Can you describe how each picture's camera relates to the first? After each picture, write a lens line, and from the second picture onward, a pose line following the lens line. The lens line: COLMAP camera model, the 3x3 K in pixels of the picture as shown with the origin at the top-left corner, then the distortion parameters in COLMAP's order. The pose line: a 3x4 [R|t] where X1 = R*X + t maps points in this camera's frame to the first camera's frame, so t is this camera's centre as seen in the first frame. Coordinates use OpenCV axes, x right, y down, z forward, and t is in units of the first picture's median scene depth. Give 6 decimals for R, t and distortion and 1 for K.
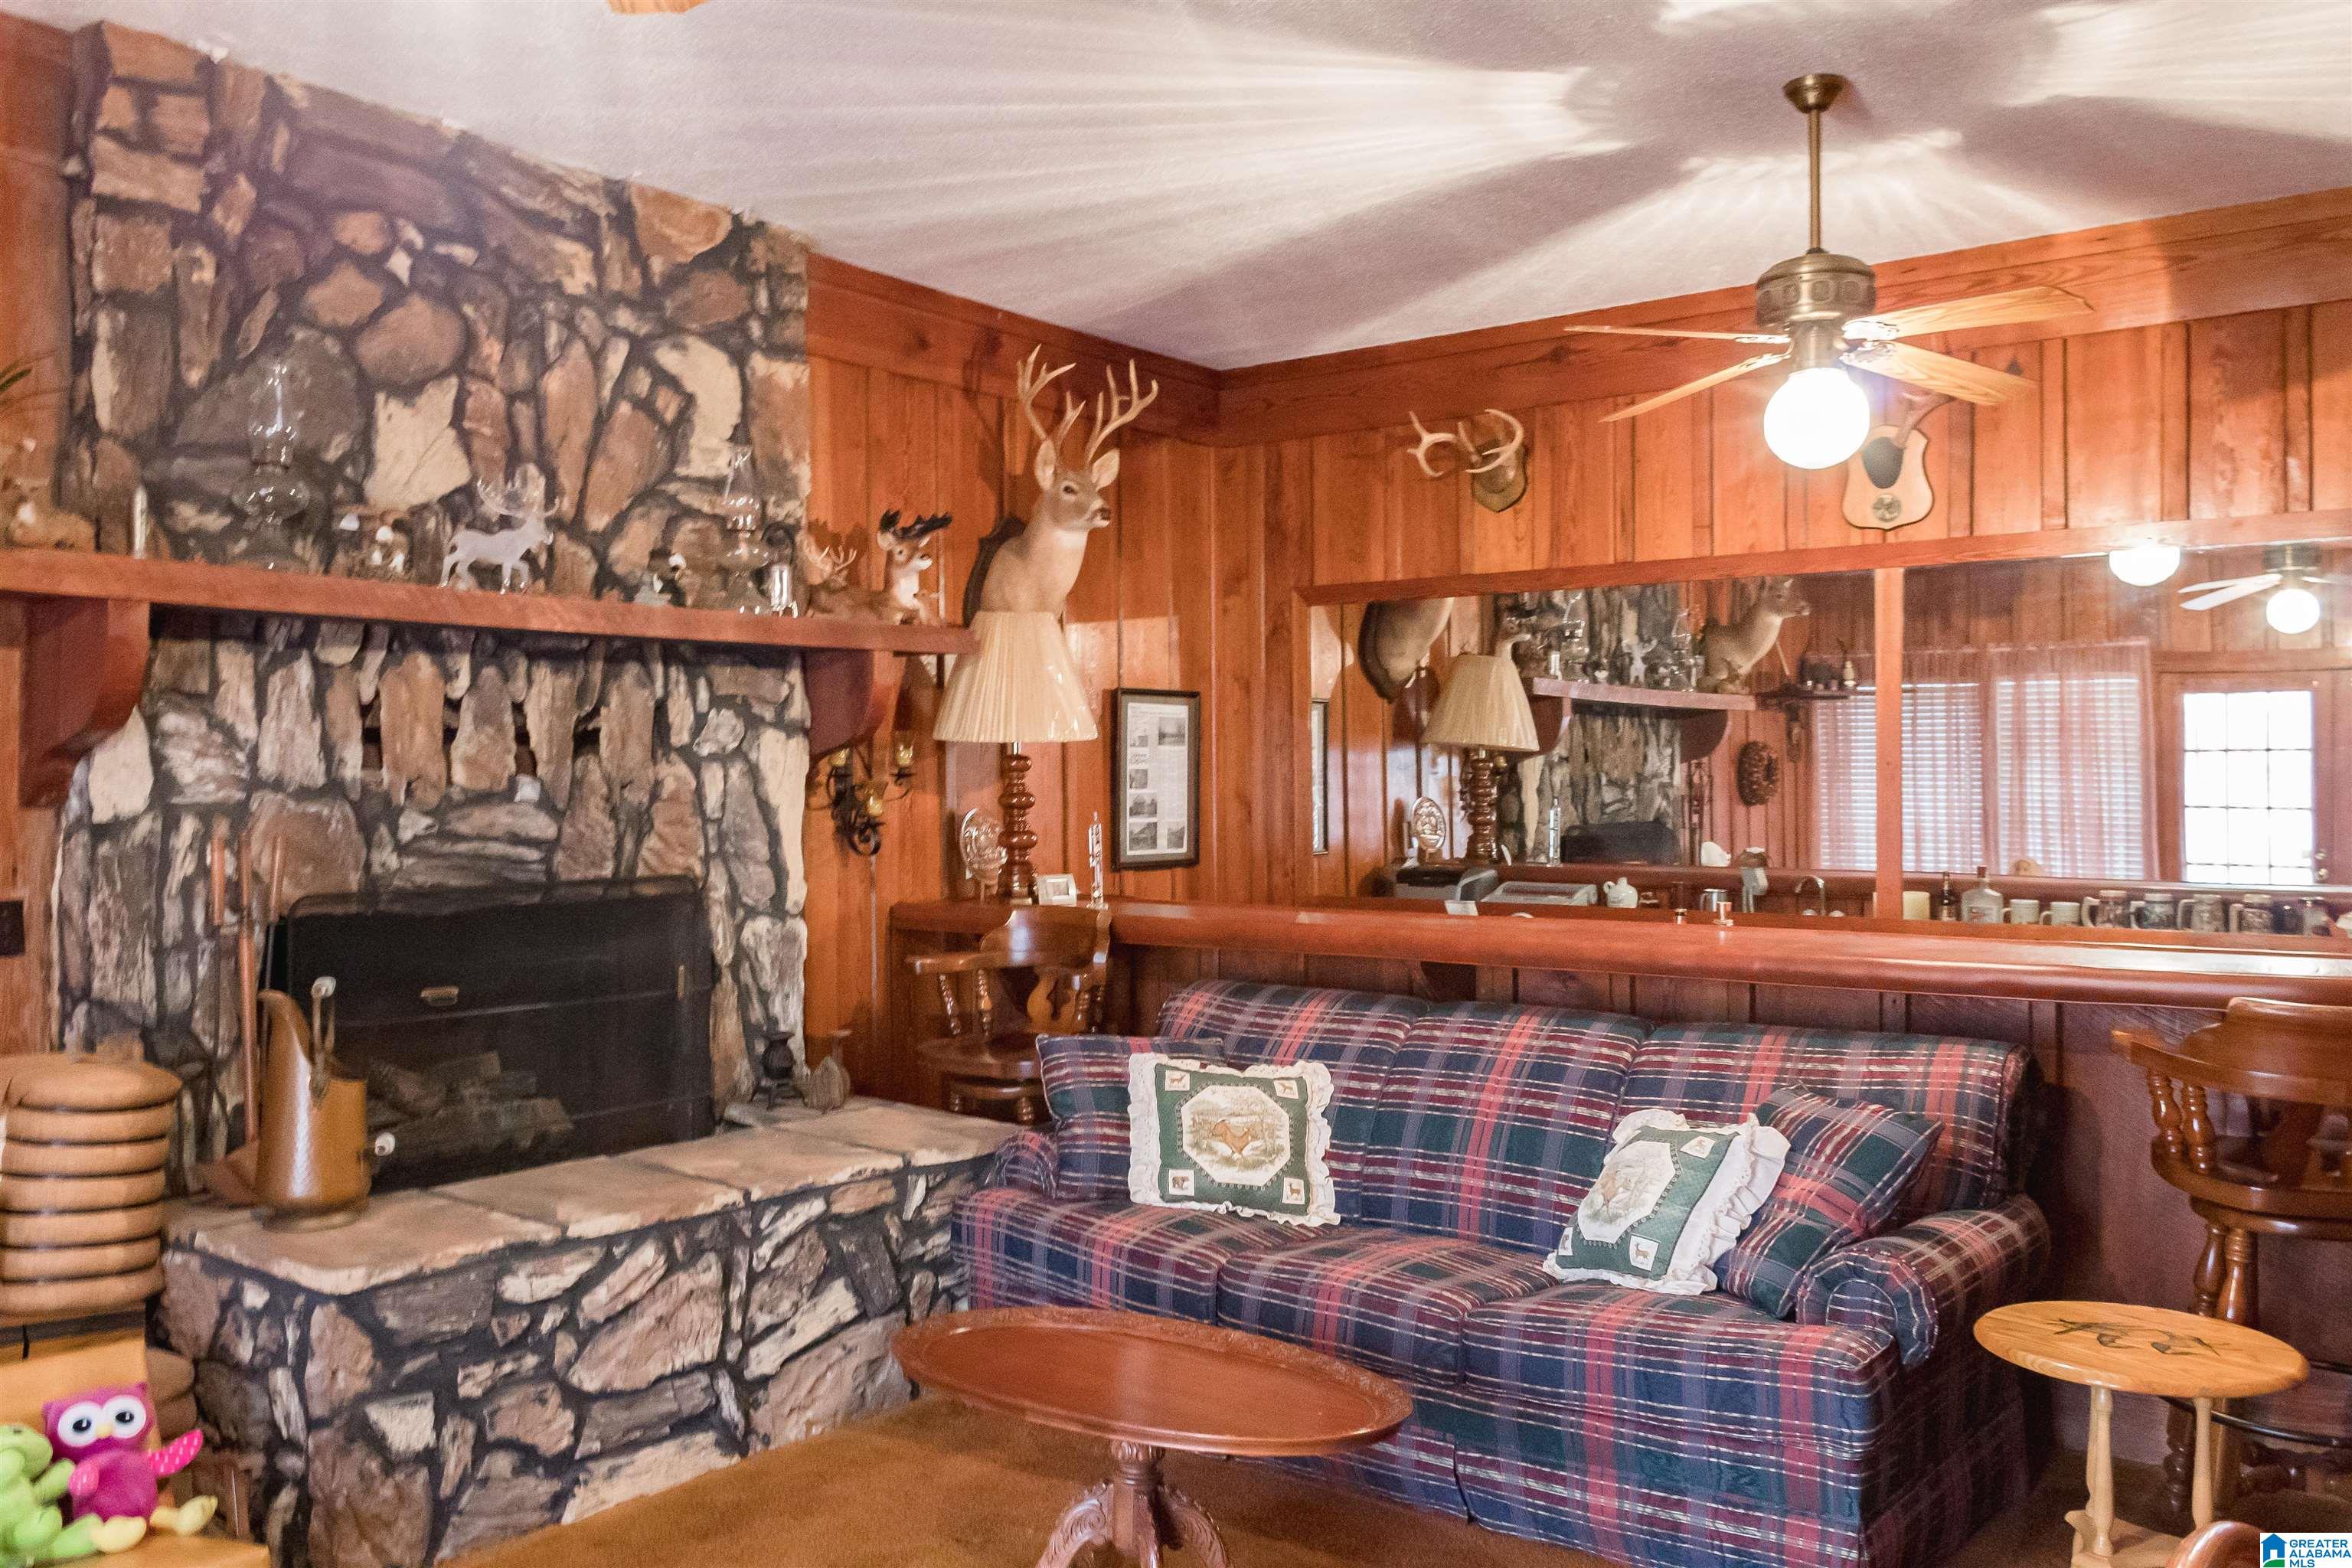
lens RADIAL K [[1938.8, 0, 1176.3], [0, 1938.8, 778.3], [0, 0, 1]] dist [0.037621, -0.022279]
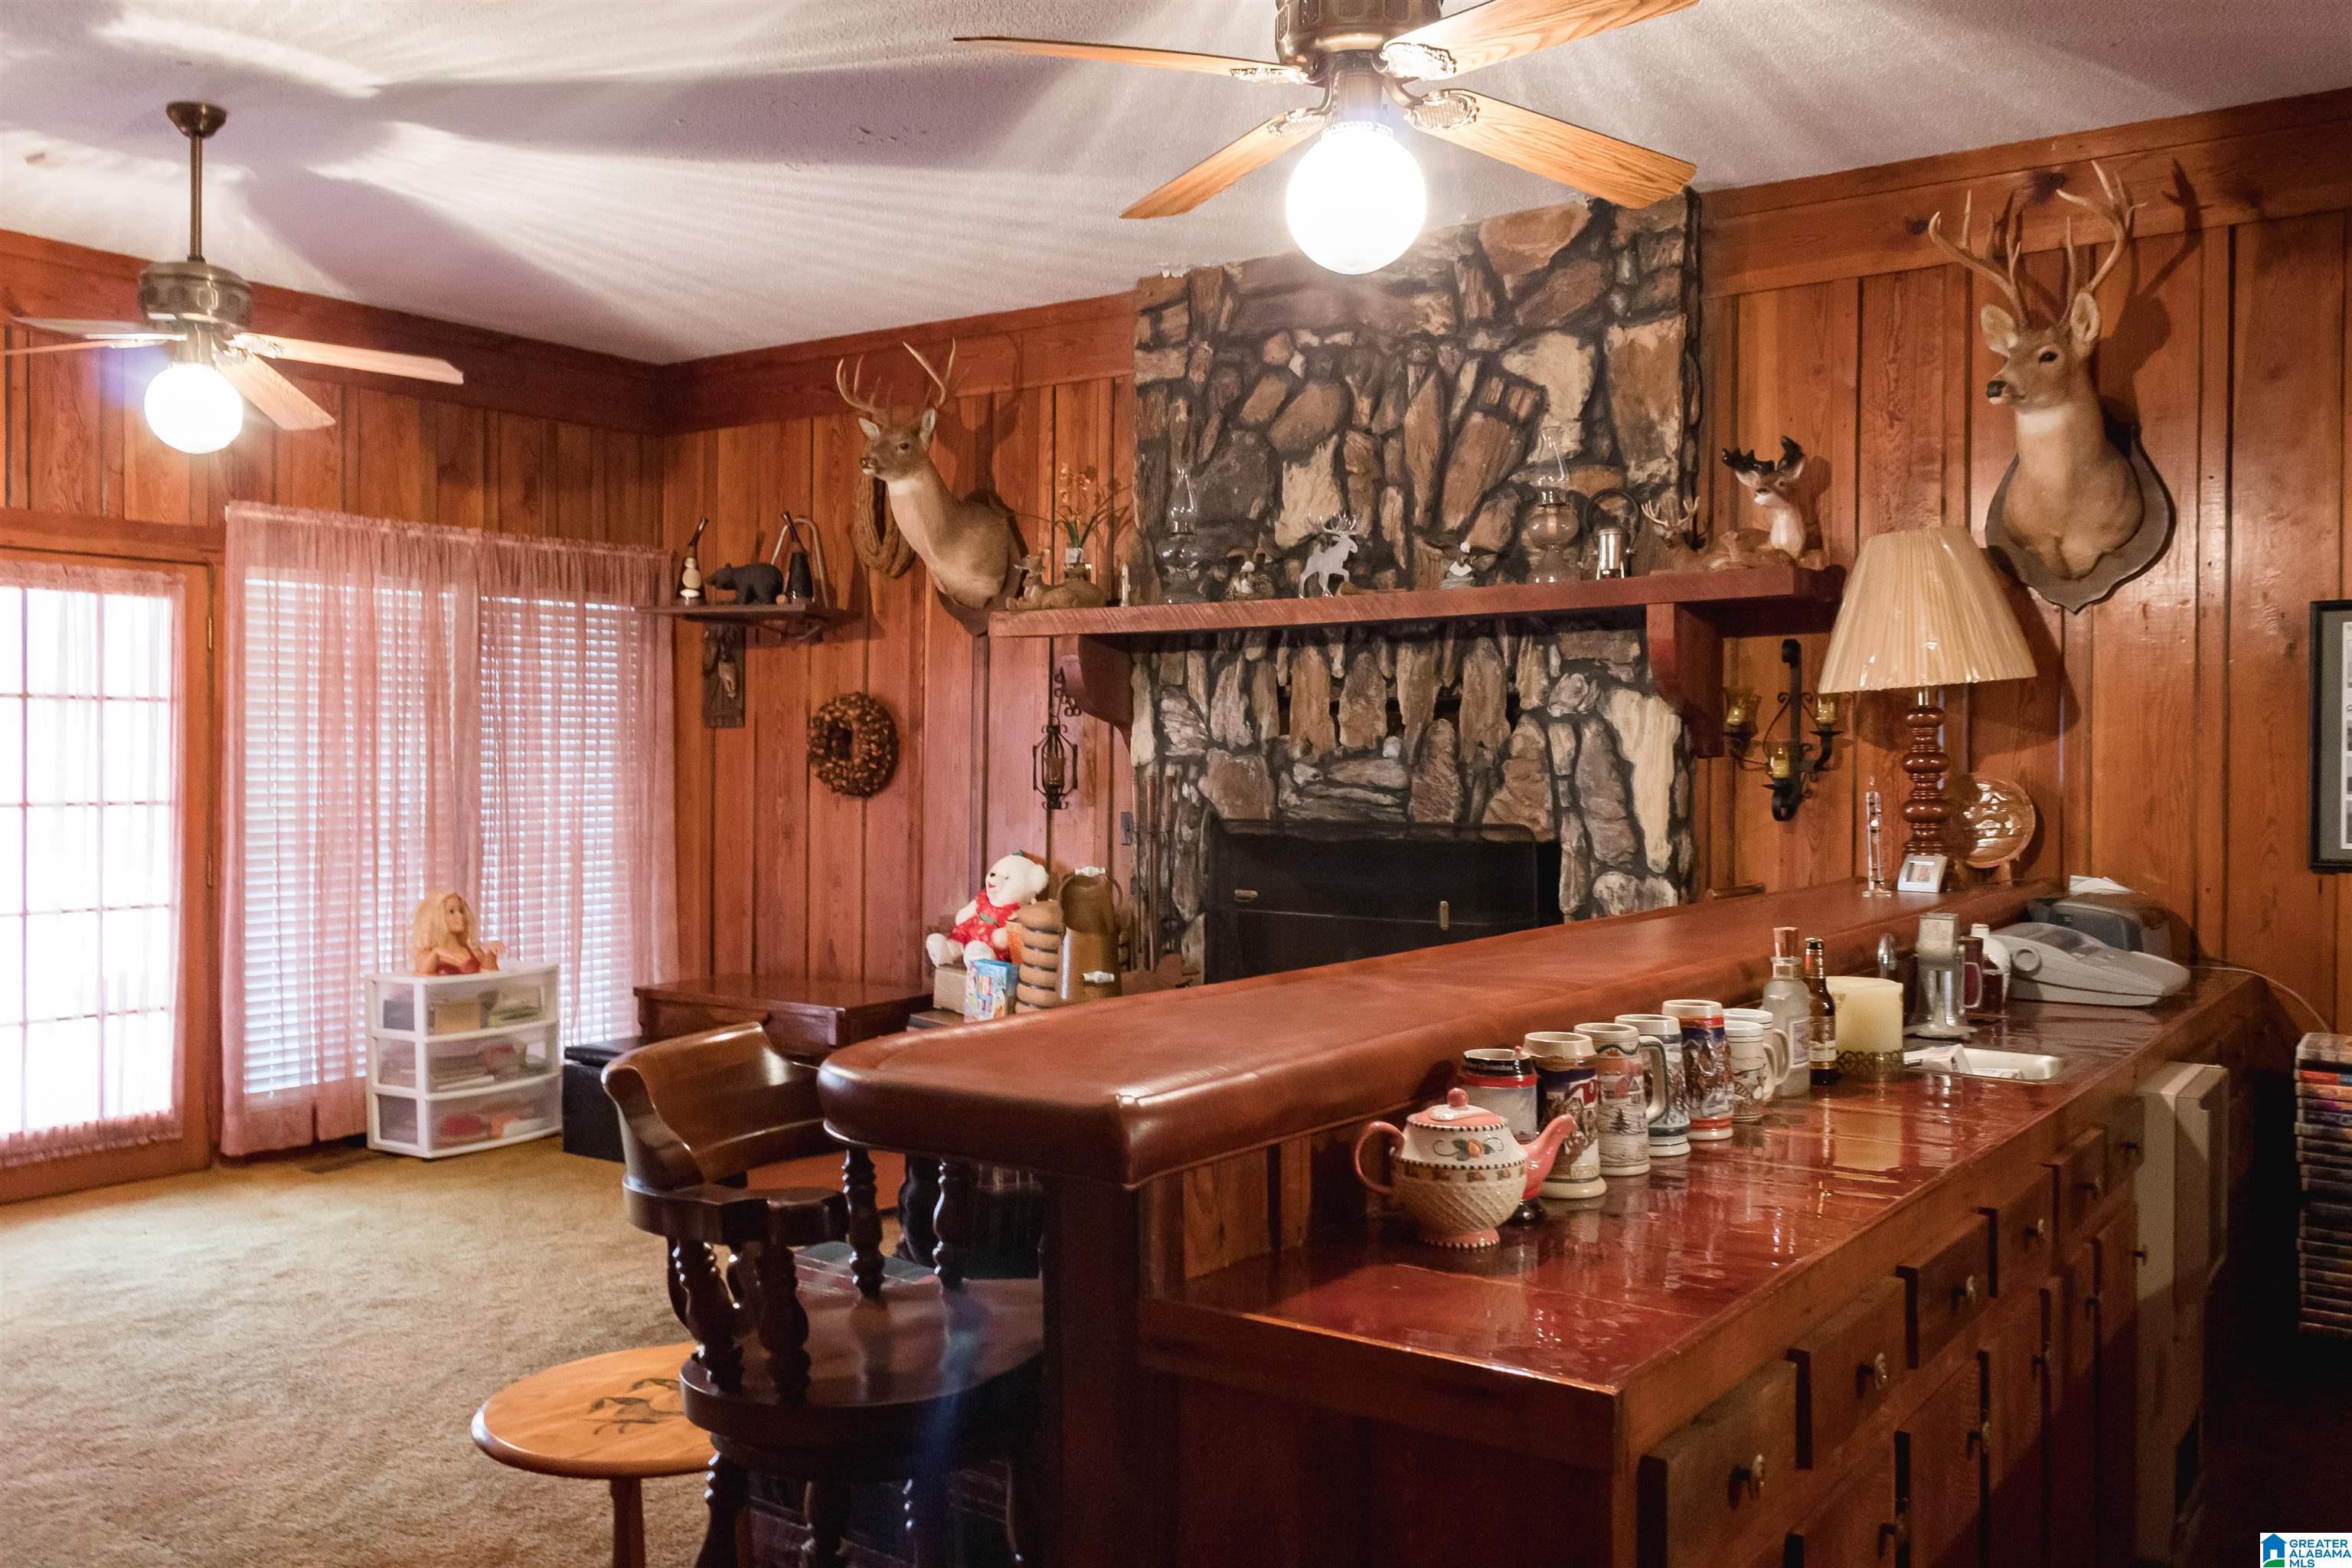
lens RADIAL K [[1938.8, 0, 1157.6], [0, 1938.8, 768.9], [0, 0, 1]] dist [0.037621, -0.022279]
pose [[0.027881, 0.009439, -0.999567, 0.944971], [0.000725, 0.999955, 0.009463, 0.007611], [0.999611, -0.000989, 0.027873, 0.846687]]
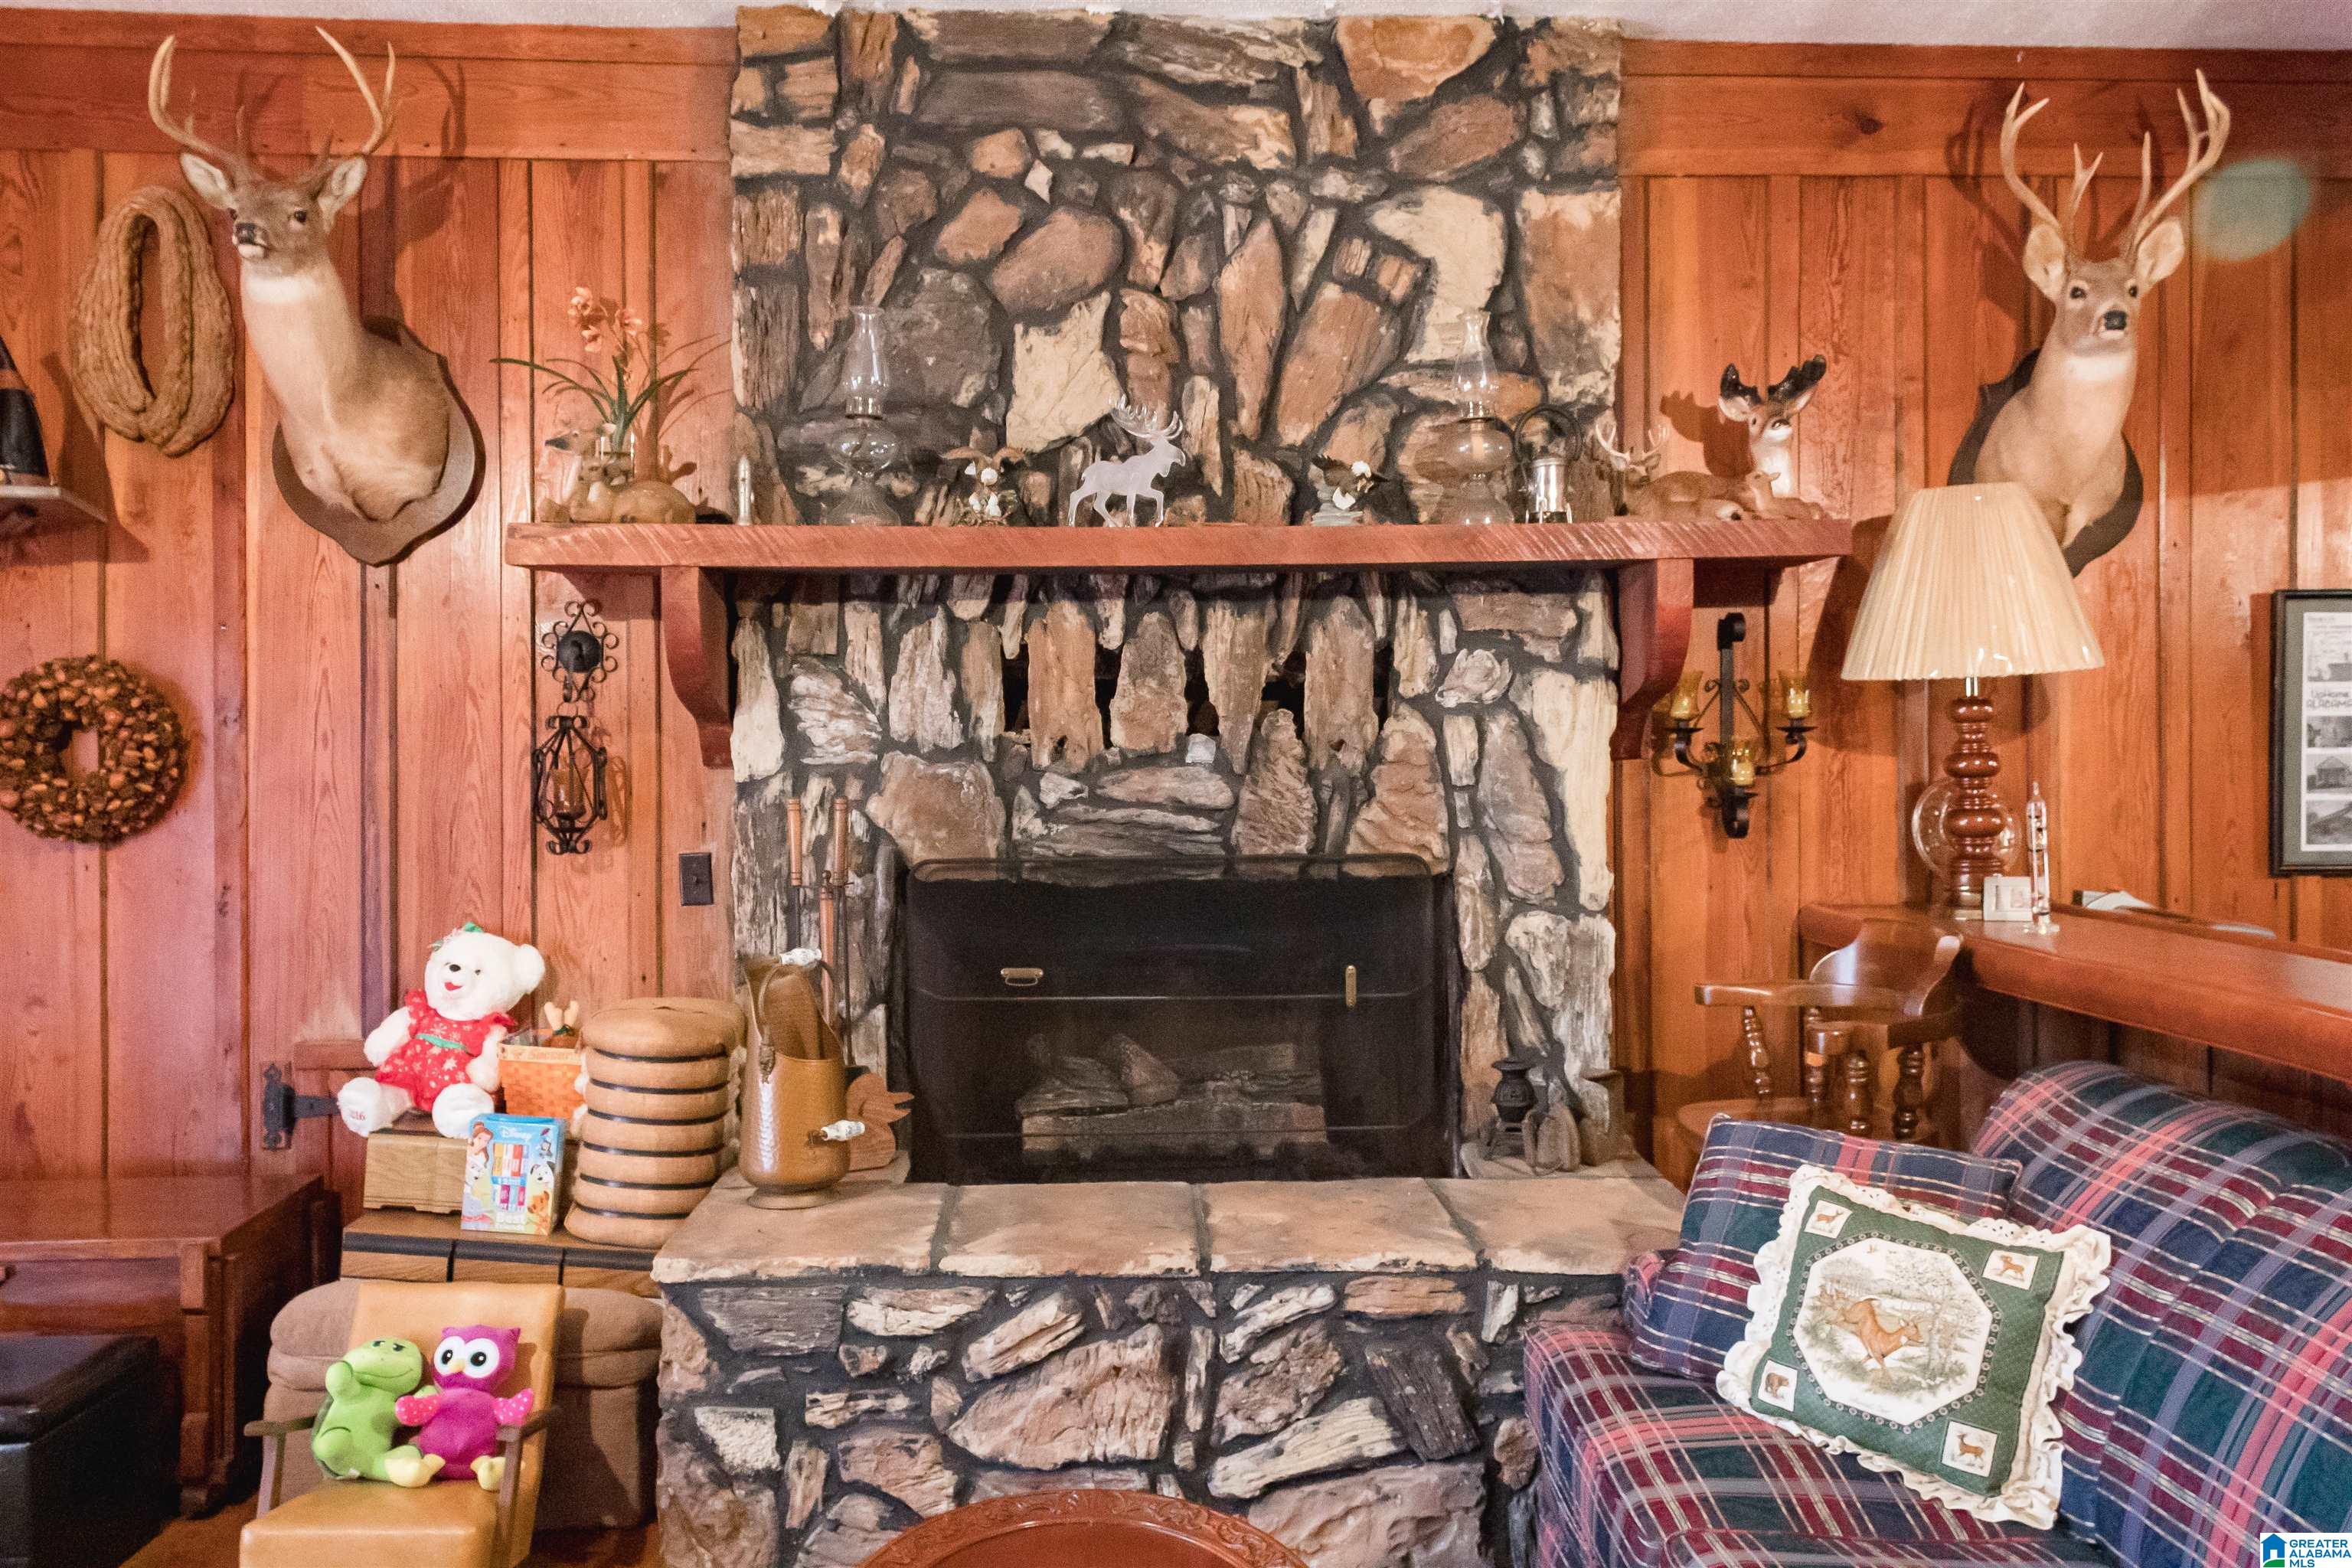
lens RADIAL K [[1938.8, 0, 1155.3], [0, 1938.8, 781.7], [0, 0, 1]] dist [0.037621, -0.022279]
pose [[0.638324, 0.009093, -0.769714, 0.339506], [0.006418, 0.999833, 0.017133, 0.005056], [0.769741, -0.015876, 0.638159, 0.442650]]
